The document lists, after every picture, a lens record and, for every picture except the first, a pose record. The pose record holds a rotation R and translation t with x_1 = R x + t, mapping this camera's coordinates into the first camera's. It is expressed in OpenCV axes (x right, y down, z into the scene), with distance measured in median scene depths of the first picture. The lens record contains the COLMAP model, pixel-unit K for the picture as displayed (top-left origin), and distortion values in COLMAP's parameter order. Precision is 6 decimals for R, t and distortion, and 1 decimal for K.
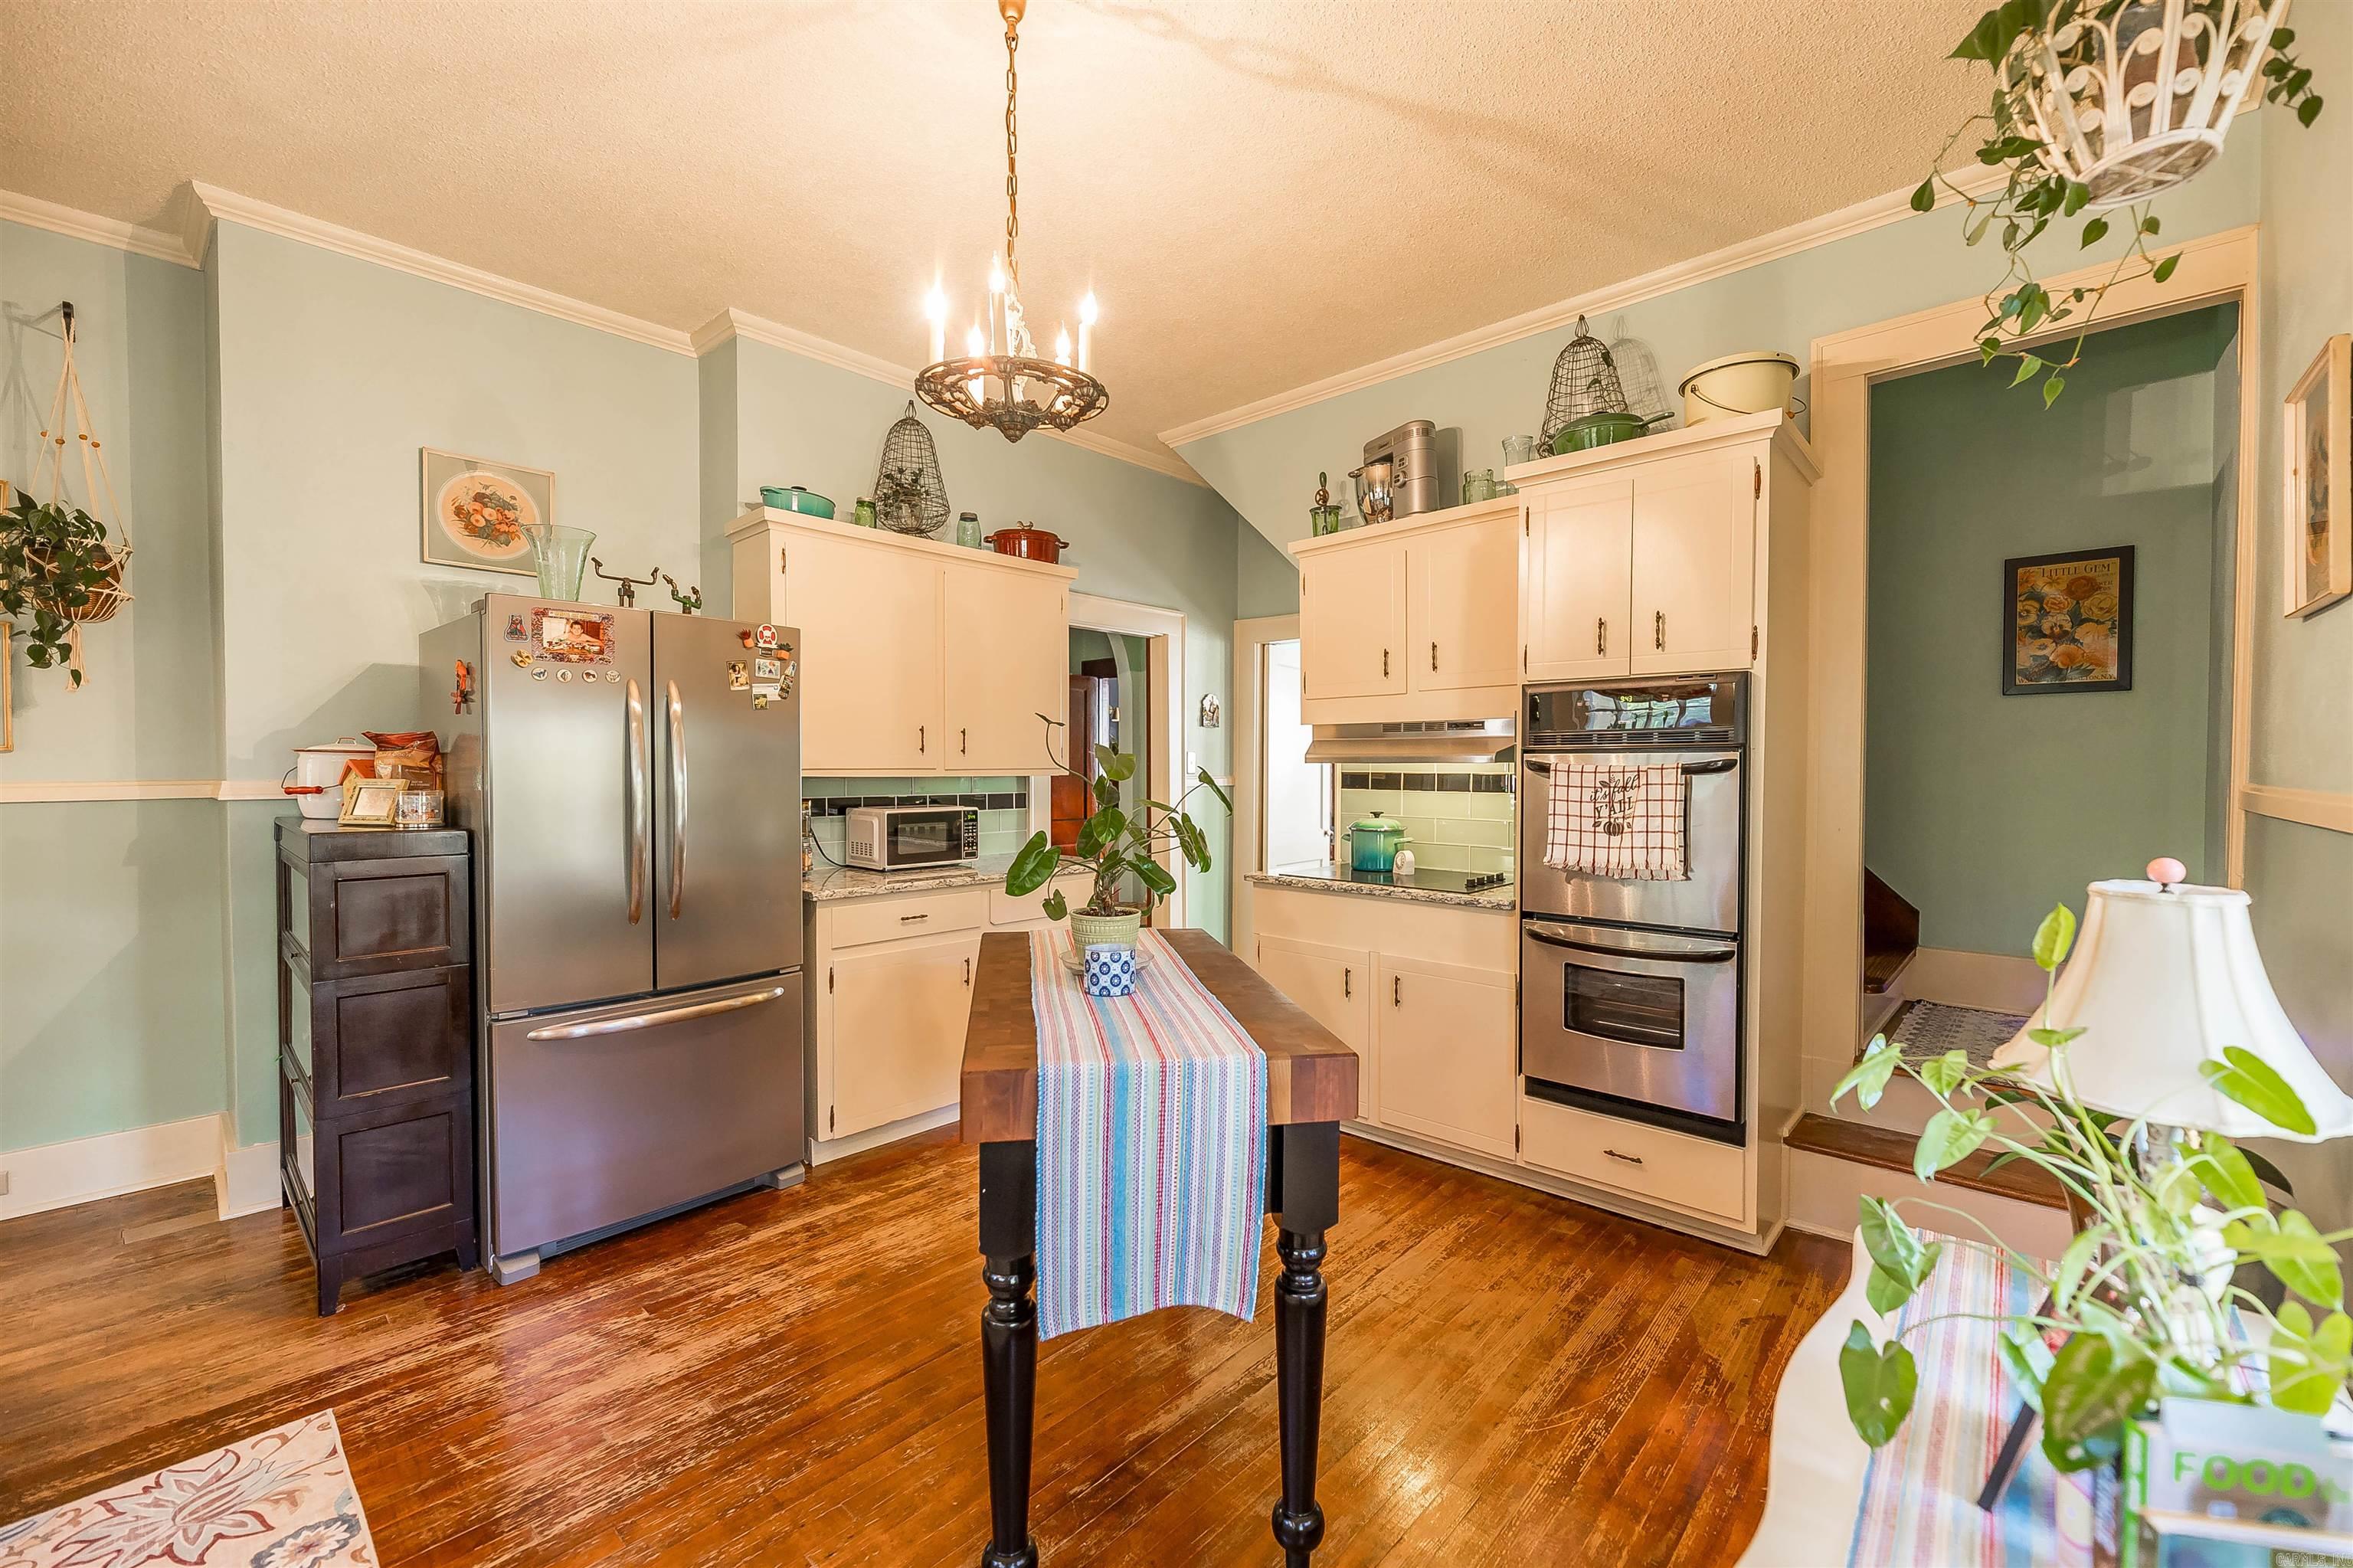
lens RADIAL K [[945.9, 0, 1181.0], [0, 945.9, 787.2], [0, 0, 1]] dist [-0.004584, -0.001292]
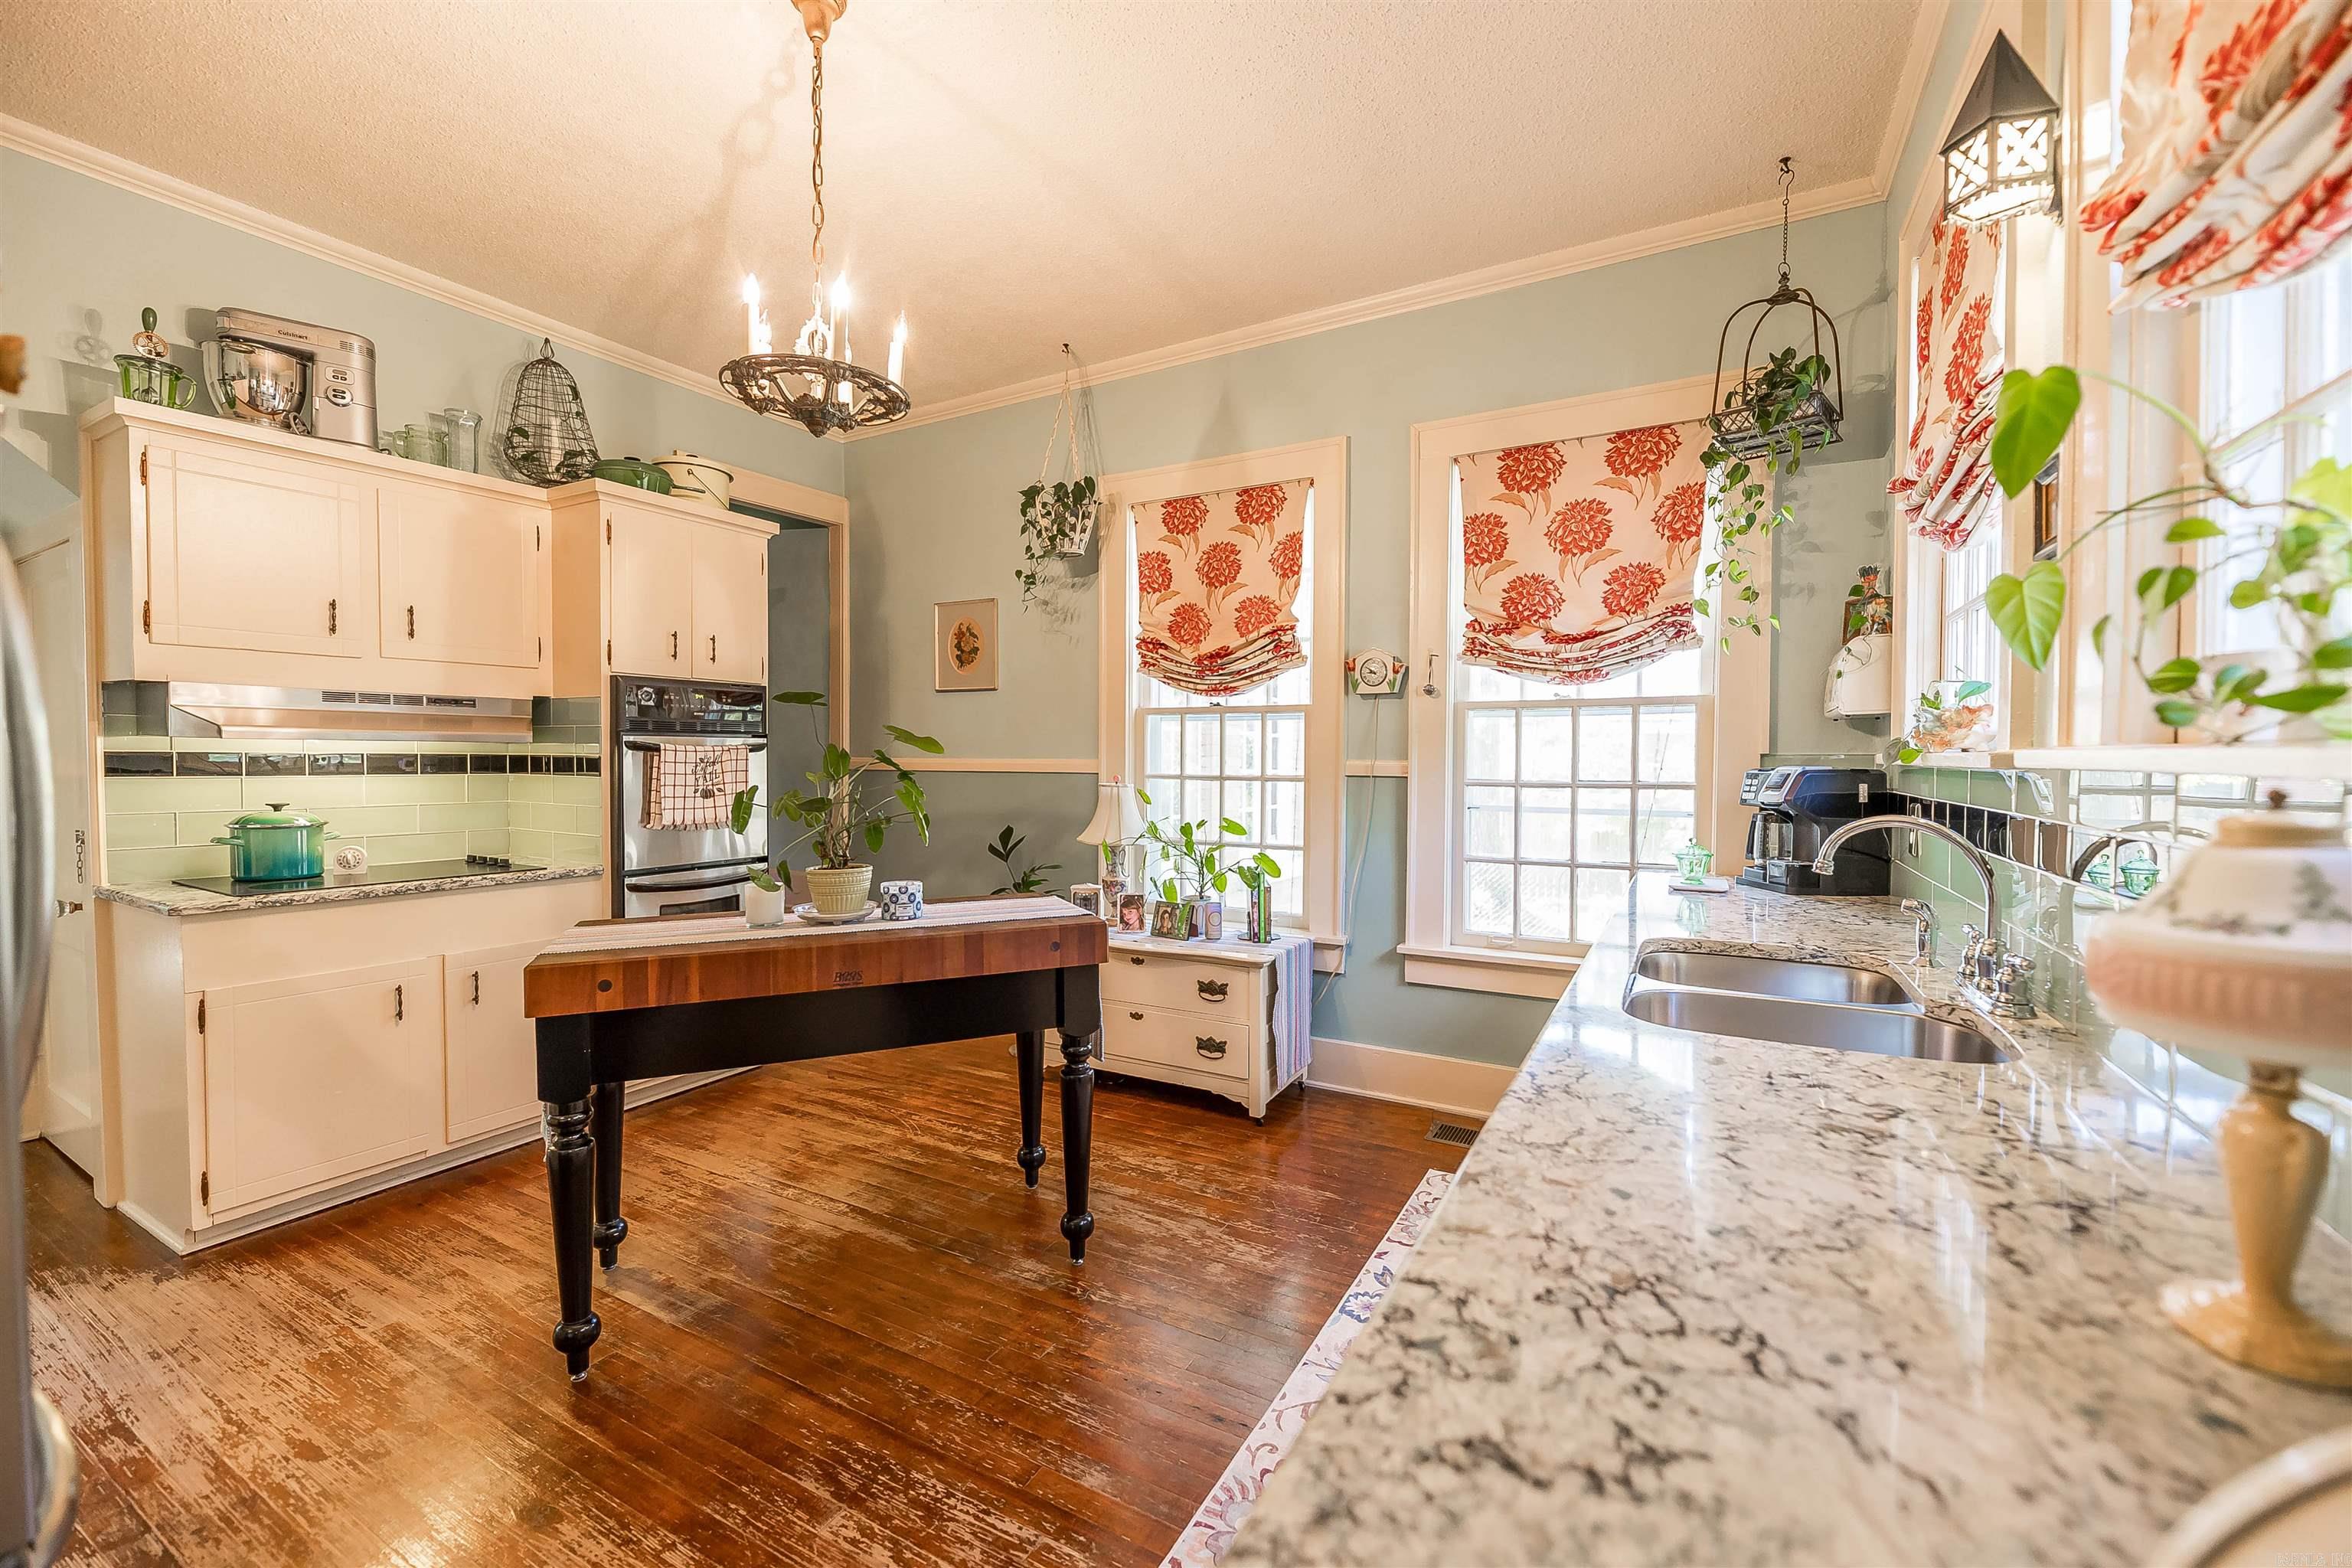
lens RADIAL K [[945.5, 0, 1183.2], [0, 945.5, 785.6], [0, 0, 1]] dist [-0.004584, -0.001292]
pose [[-0.227222, -0.031153, 0.973345, -1.047008], [0.018661, 0.999165, 0.036336, -0.003299], [-0.973664, 0.026420, -0.226451, 0.677015]]
